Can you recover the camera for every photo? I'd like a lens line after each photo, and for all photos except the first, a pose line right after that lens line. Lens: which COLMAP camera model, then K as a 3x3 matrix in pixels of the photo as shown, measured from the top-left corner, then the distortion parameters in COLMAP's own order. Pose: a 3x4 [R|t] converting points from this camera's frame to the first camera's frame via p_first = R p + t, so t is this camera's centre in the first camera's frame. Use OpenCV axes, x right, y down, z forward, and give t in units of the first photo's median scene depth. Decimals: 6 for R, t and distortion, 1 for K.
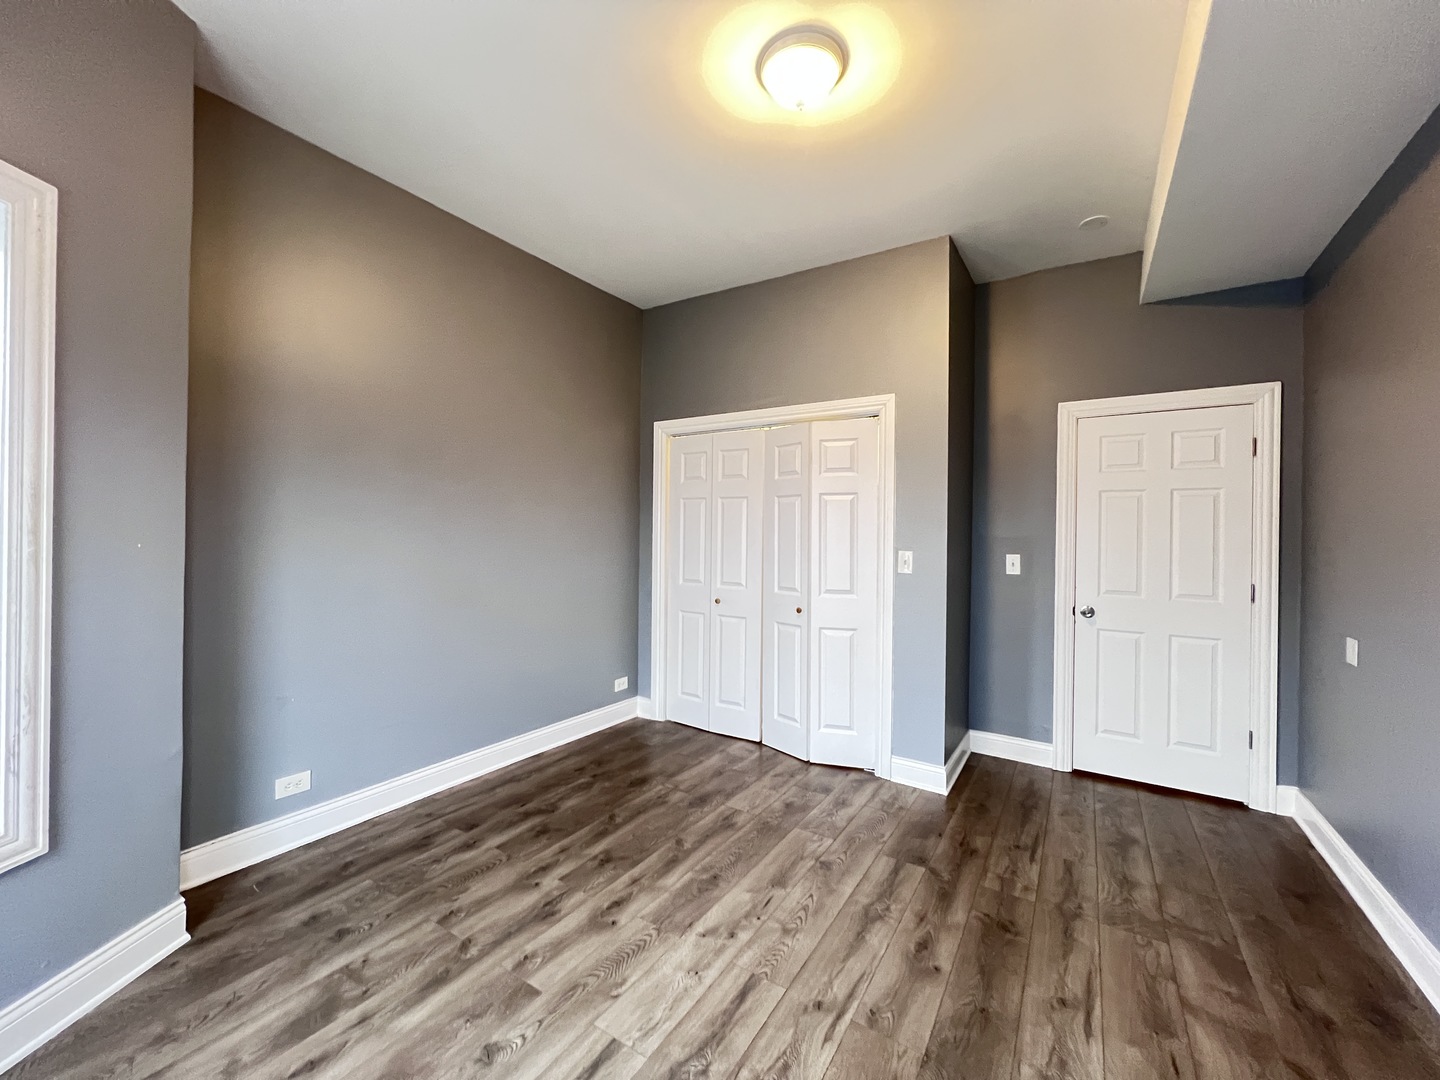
lens RADIAL K [[580.7, 0, 719.9], [0, 580.7, 543.9], [0, 0, 1]] dist [0.000827, -0.000364]
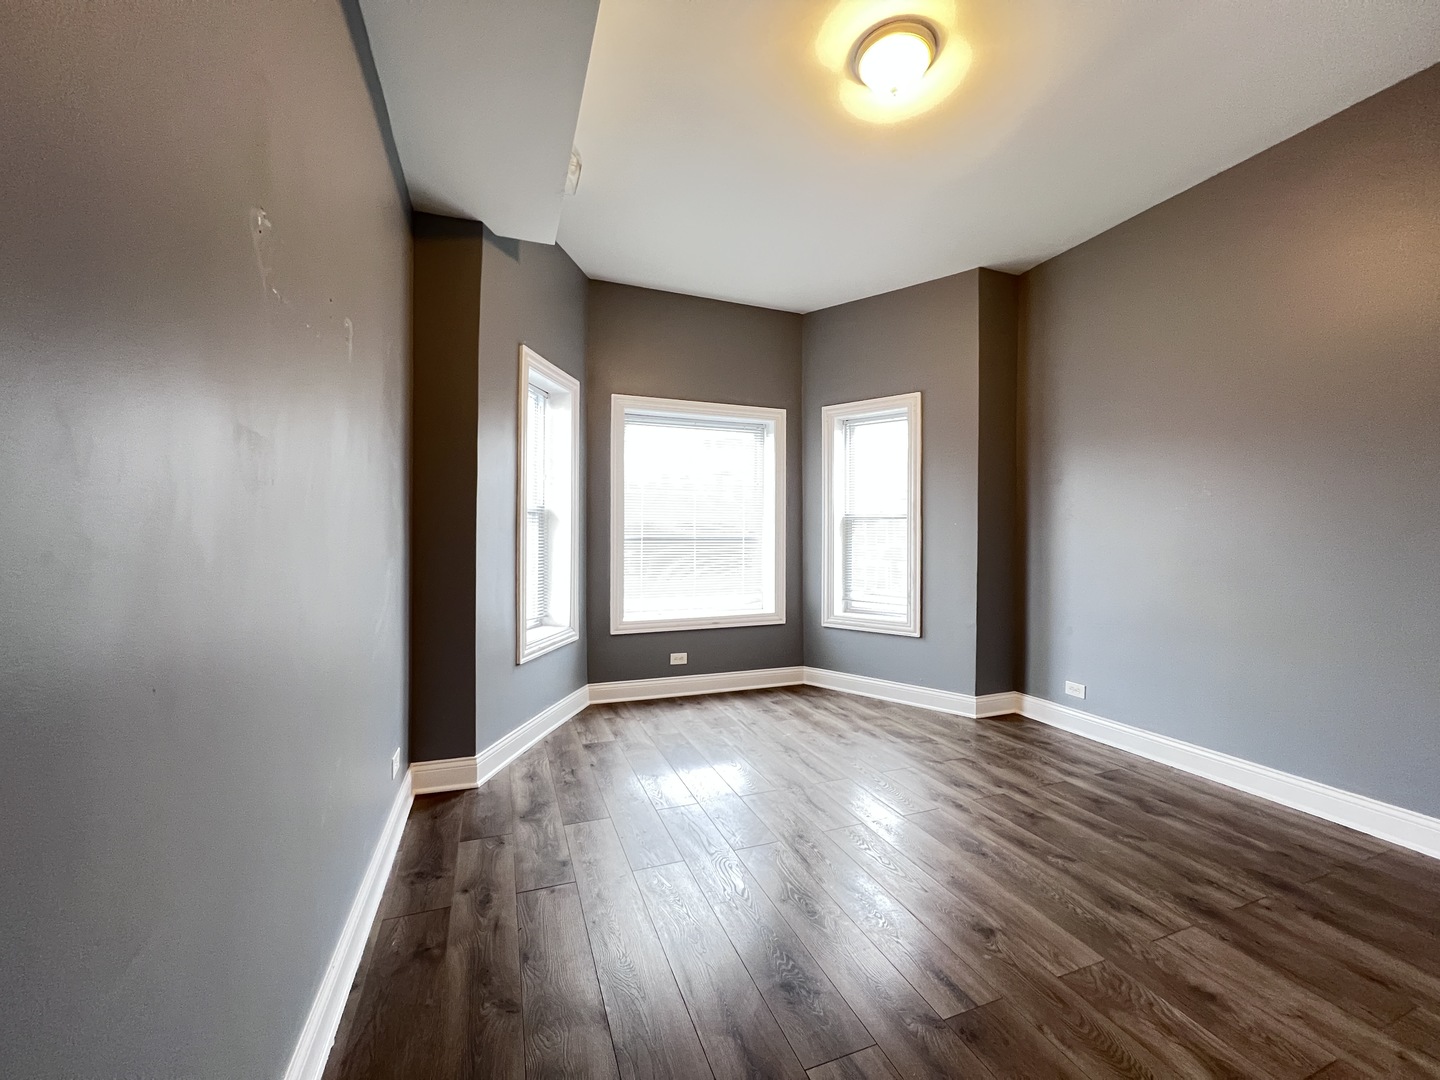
lens RADIAL K [[575.8, 0, 715.8], [0, 575.8, 537.5], [0, 0, 1]] dist [-0.002003, 0.000507]
pose [[-0.600039, -0.014762, -0.799834, 1.031656], [-0.024133, 0.999709, -0.000346, 0.057401], [0.799606, 0.019095, -0.600221, 1.207576]]
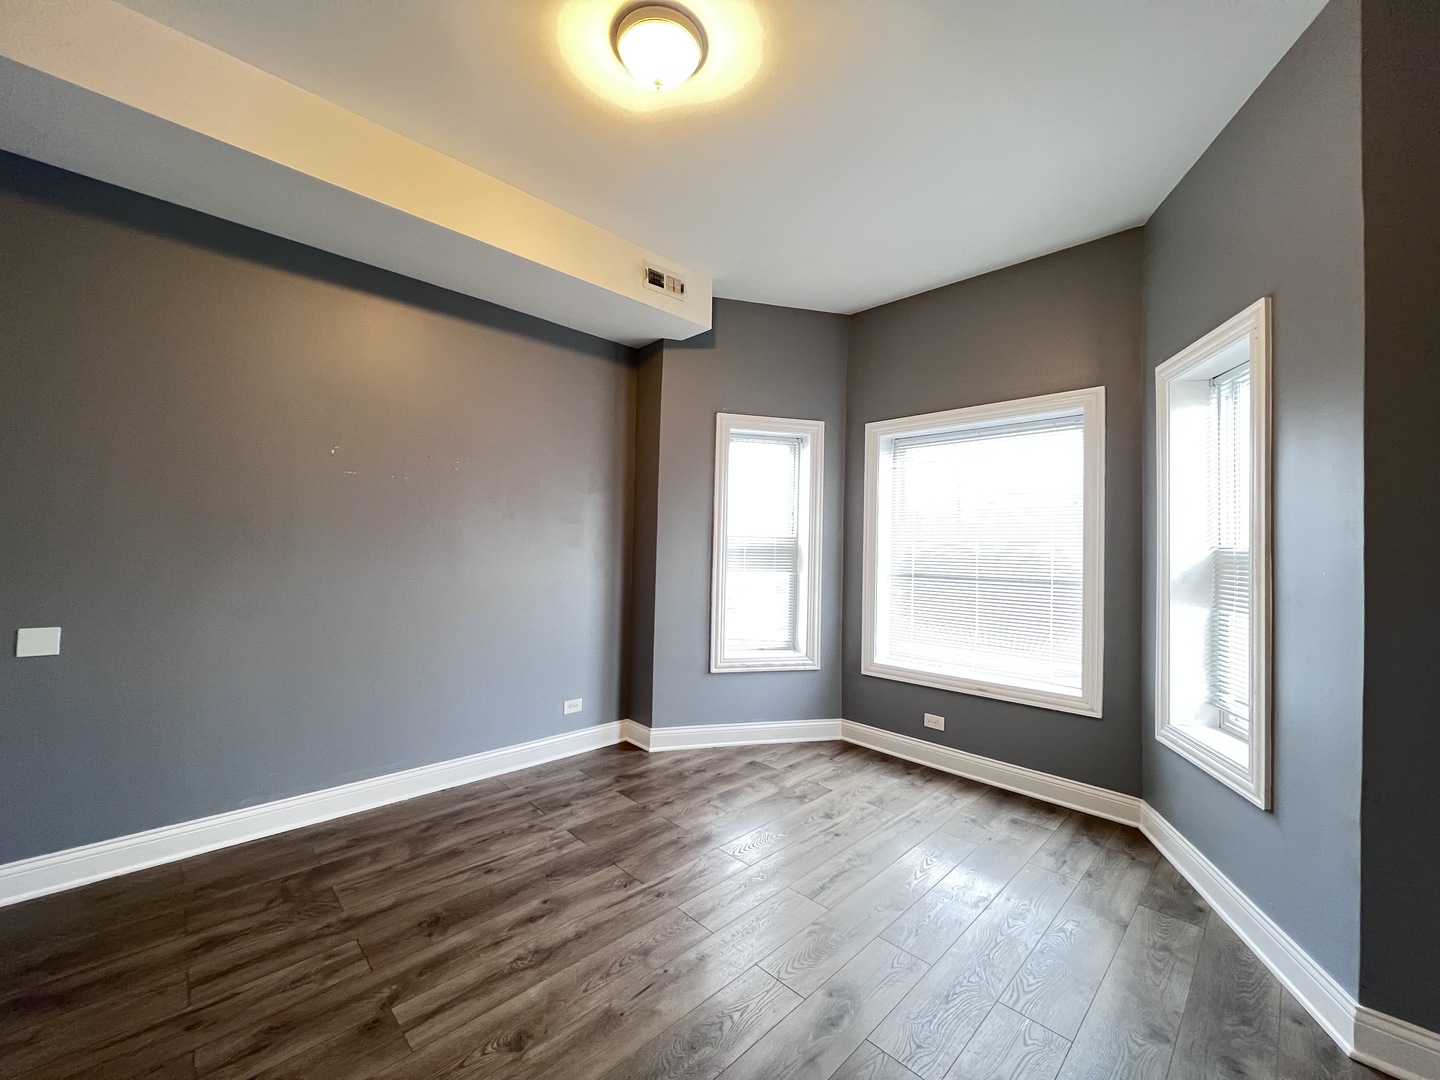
lens RADIAL K [[575.8, 0, 717.7], [0, 575.8, 534.4], [0, 0, 1]] dist [-0.002003, 0.000507]
pose [[-0.973259, -0.032179, 0.227445, -0.168676], [-0.035739, 0.999294, -0.011547, -0.013323], [-0.226913, -0.019367, -0.973722, 1.651641]]
